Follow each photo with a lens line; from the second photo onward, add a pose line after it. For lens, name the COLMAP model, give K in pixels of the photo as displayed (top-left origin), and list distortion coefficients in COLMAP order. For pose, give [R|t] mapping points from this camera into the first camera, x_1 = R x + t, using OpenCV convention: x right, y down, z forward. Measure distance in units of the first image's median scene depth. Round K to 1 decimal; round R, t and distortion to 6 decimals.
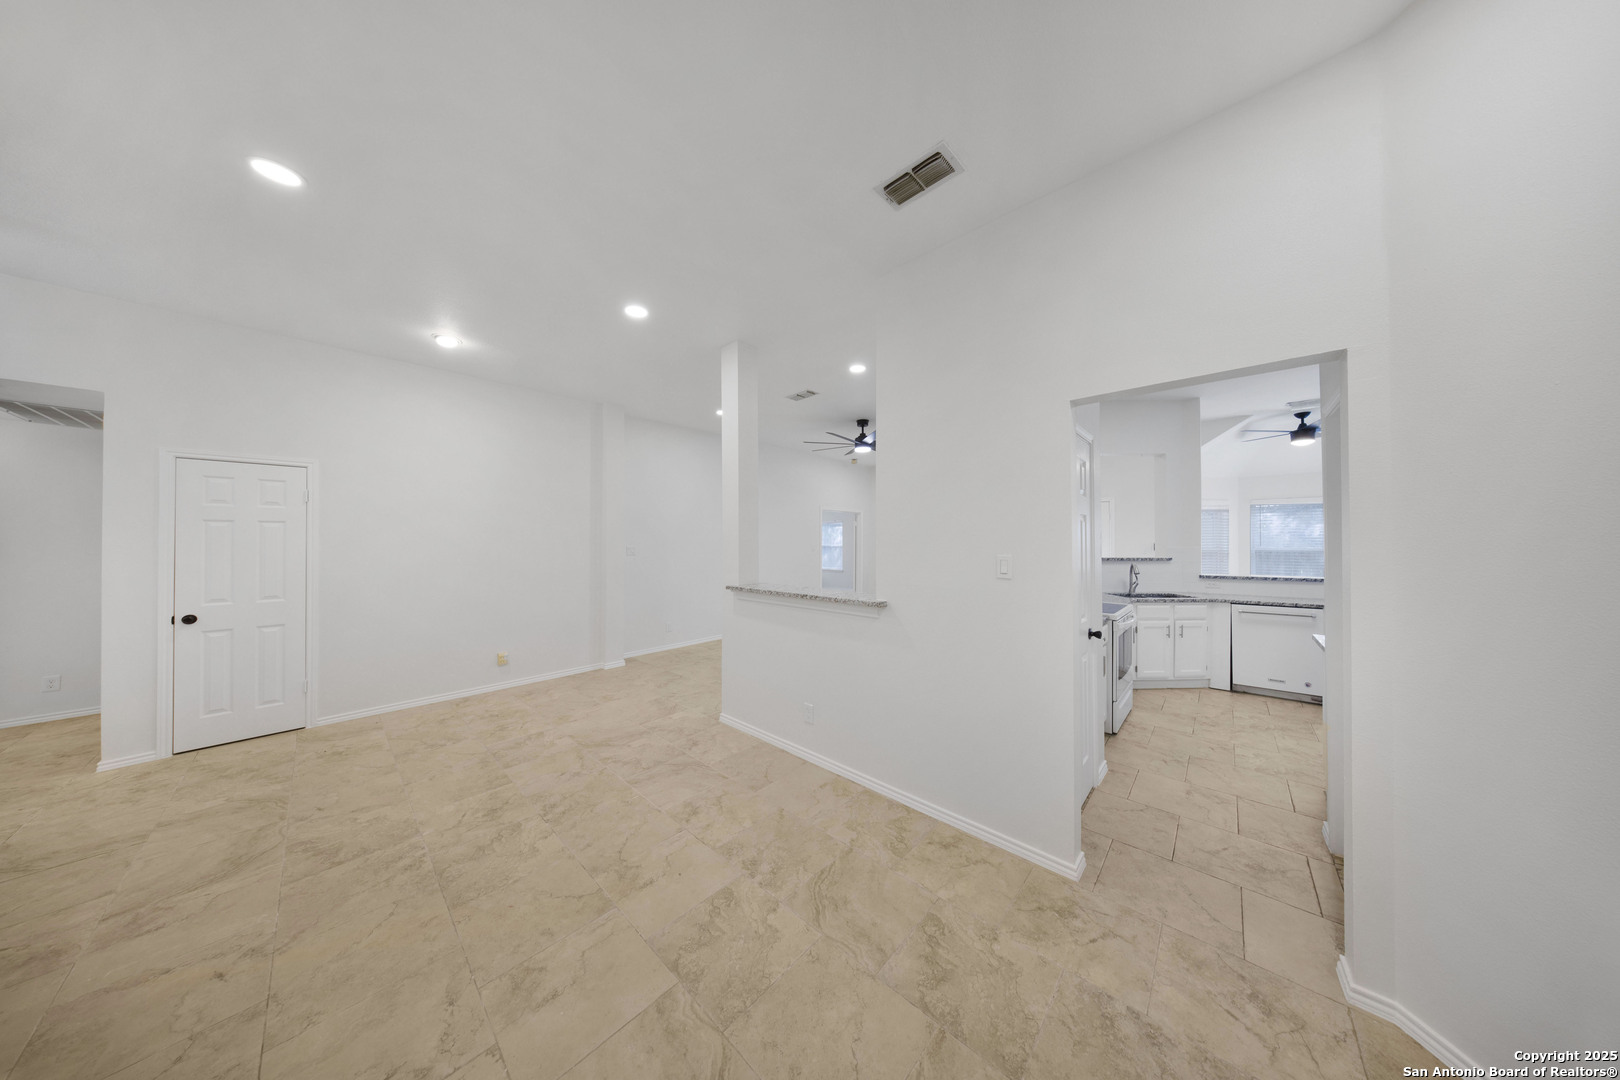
lens RADIAL K [[456.6, 0, 811.9], [0, 456.6, 539.5], [0, 0, 1]] dist [-0.000221, 0.000104]
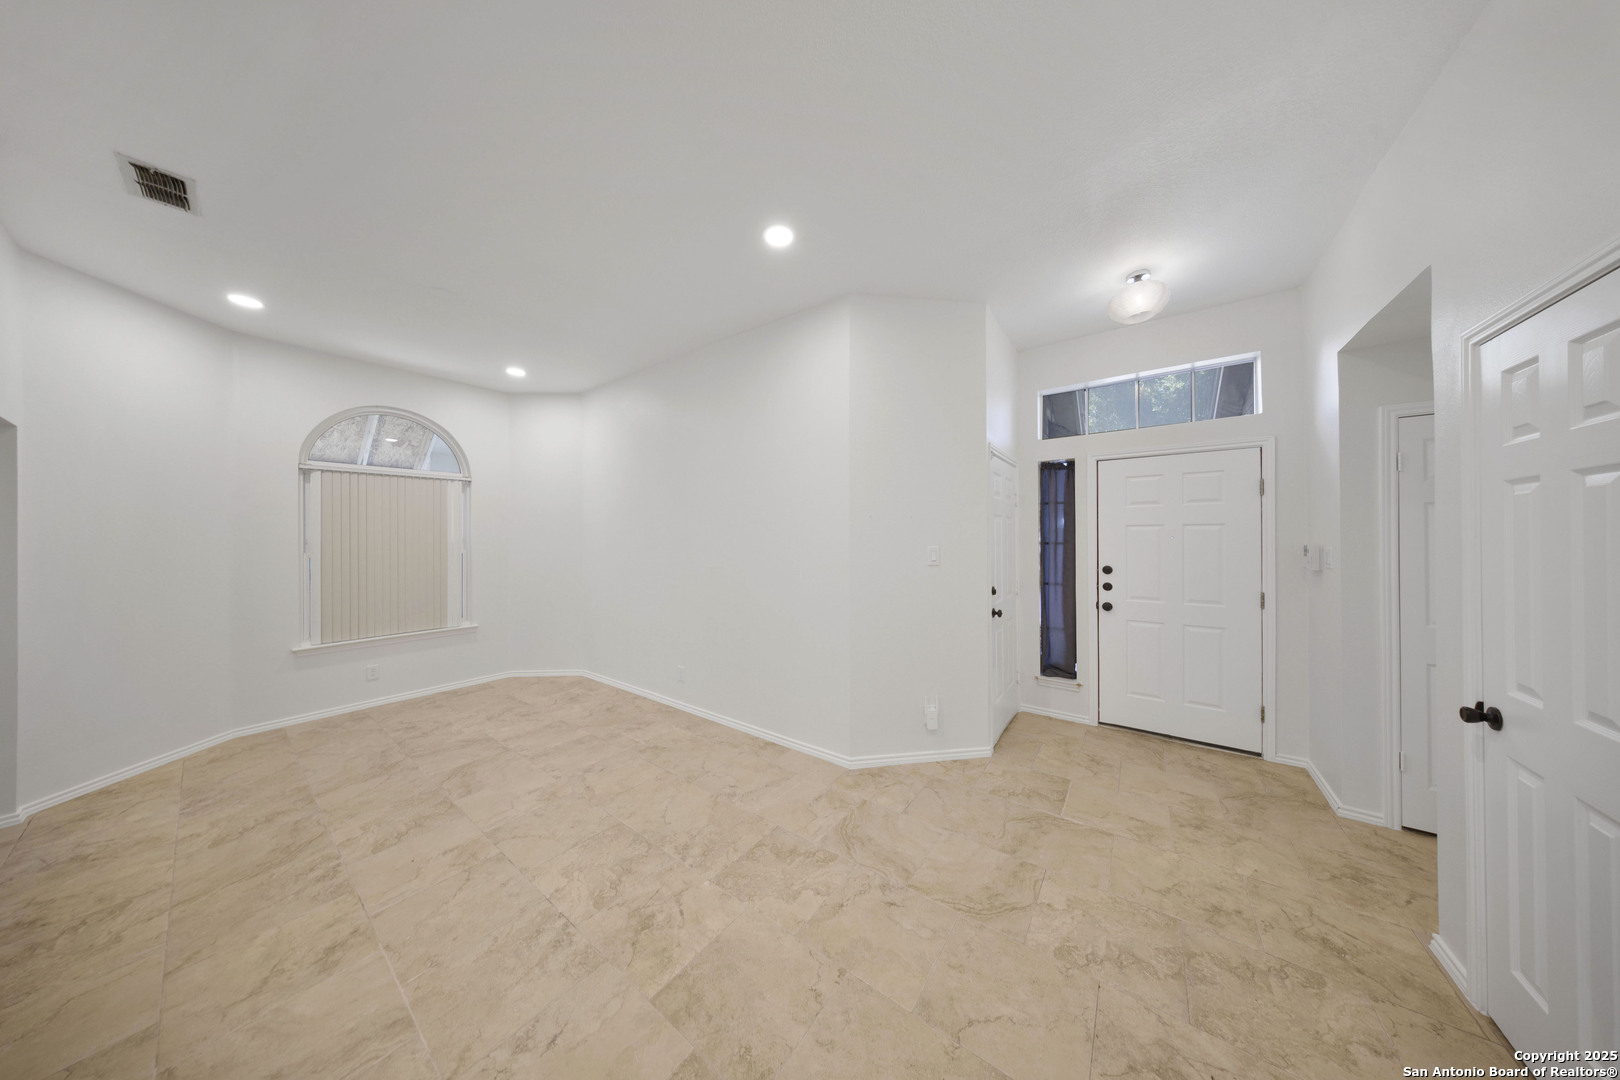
lens RADIAL K [[456.6, 0, 807.2], [0, 456.6, 535.3], [0, 0, 1]] dist [-0.000221, 0.000104]
pose [[-0.995254, 0.007875, -0.096996, -0.976073], [0.009056, 0.999890, -0.011736, 0.010480], [0.096893, -0.012558, -0.995216, 1.911491]]
